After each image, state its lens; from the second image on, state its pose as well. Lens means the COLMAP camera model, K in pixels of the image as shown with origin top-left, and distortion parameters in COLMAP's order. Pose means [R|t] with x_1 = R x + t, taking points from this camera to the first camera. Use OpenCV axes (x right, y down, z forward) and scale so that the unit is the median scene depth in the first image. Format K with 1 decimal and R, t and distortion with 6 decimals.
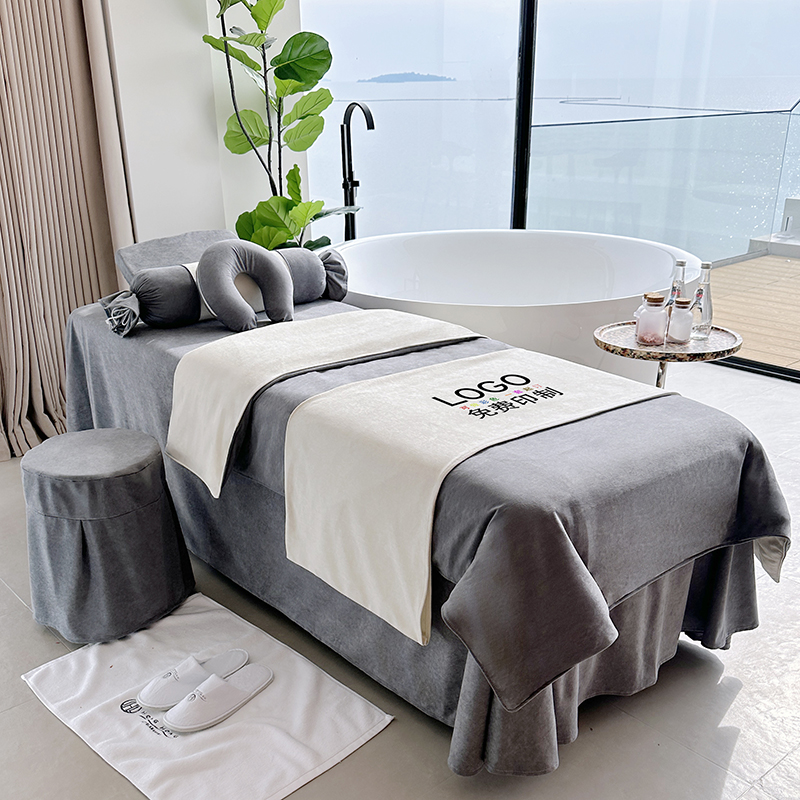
lens RADIAL K [[968.0, 0, 389.3], [0, 968.0, 509.9], [0, 0, 1]] dist [0.015007, 0.000000]
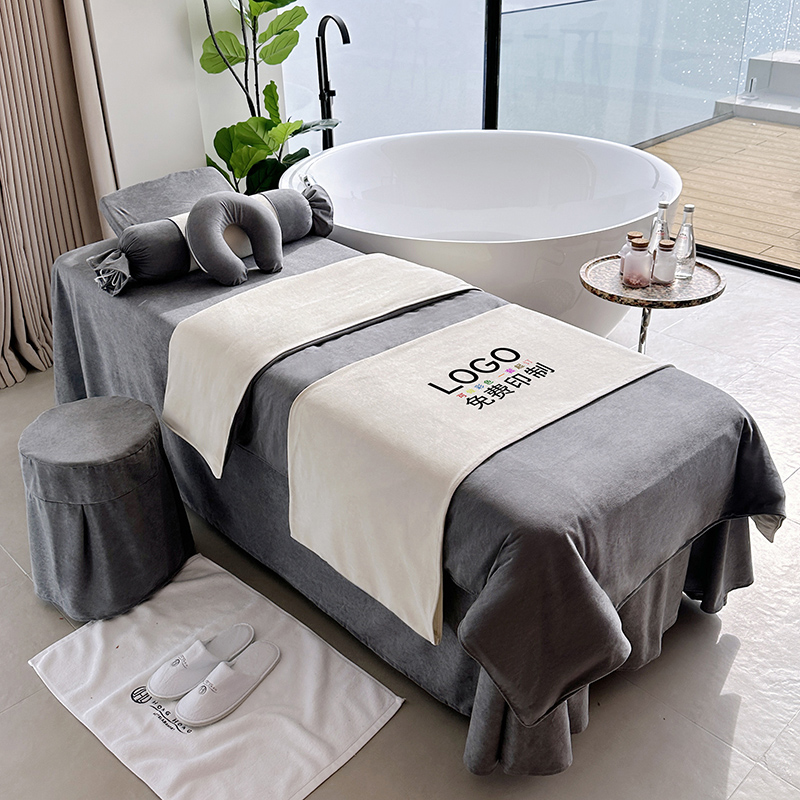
lens RADIAL K [[968.0, 0, 393.6], [0, 968.0, 348.3], [0, 0, 1]] dist [0.015007, 0.000000]
pose [[0.998720, -0.030366, 0.040457, -0.022278], [0.029373, 0.999258, 0.024913, -0.109158], [-0.041183, -0.023692, 0.998871, -0.003377]]
